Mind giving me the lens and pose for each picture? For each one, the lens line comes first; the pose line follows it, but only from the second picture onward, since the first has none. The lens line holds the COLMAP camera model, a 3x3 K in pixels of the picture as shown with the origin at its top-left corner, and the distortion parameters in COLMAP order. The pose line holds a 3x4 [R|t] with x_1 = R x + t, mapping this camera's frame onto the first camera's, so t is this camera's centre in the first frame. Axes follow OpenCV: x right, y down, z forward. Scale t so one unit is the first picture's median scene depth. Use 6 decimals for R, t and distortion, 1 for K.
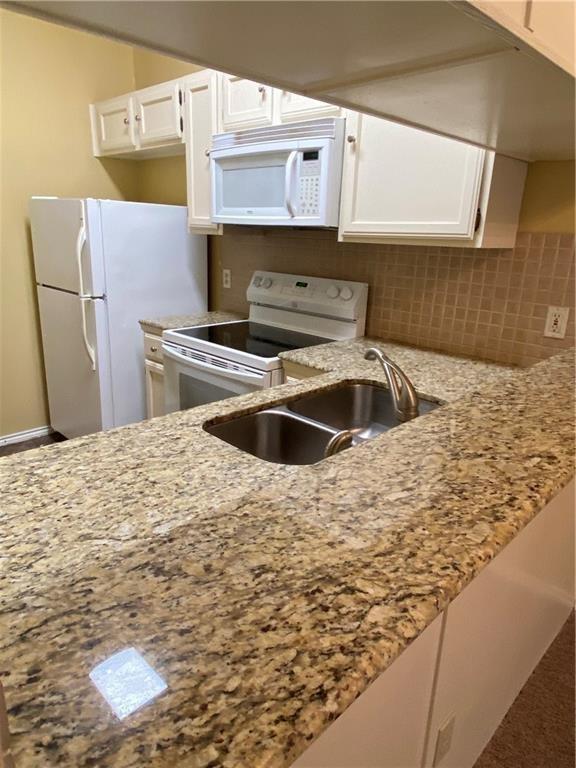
lens RADIAL K [[496.9, 0, 293.1], [0, 496.9, 385.9], [0, 0, 1]] dist [0.004788, -0.010414]
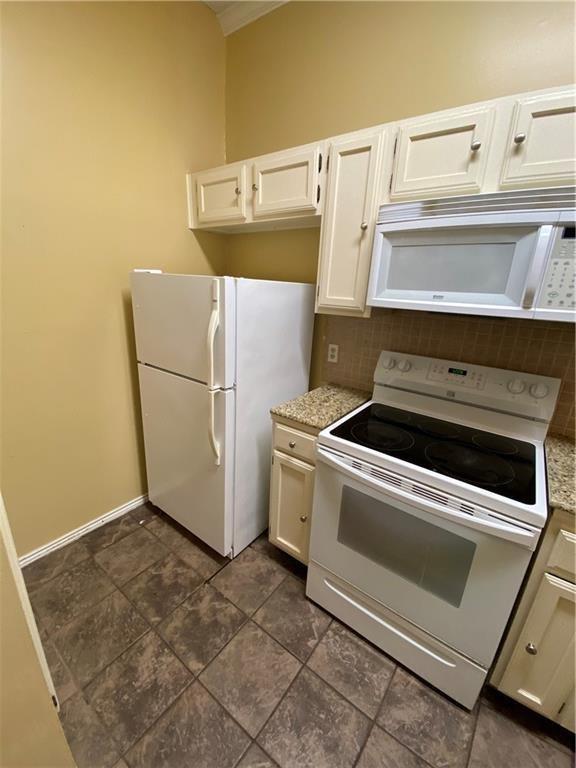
lens RADIAL K [[317.9, 0, 285.5], [0, 317.9, 384.7], [0, 0, 1]] dist [-0.003401, -0.003193]
pose [[0.994495, -0.023737, 0.102063, -0.356465], [0.023084, 0.999705, 0.007570, -0.190582], [-0.102213, -0.005173, 0.994749, 0.442114]]
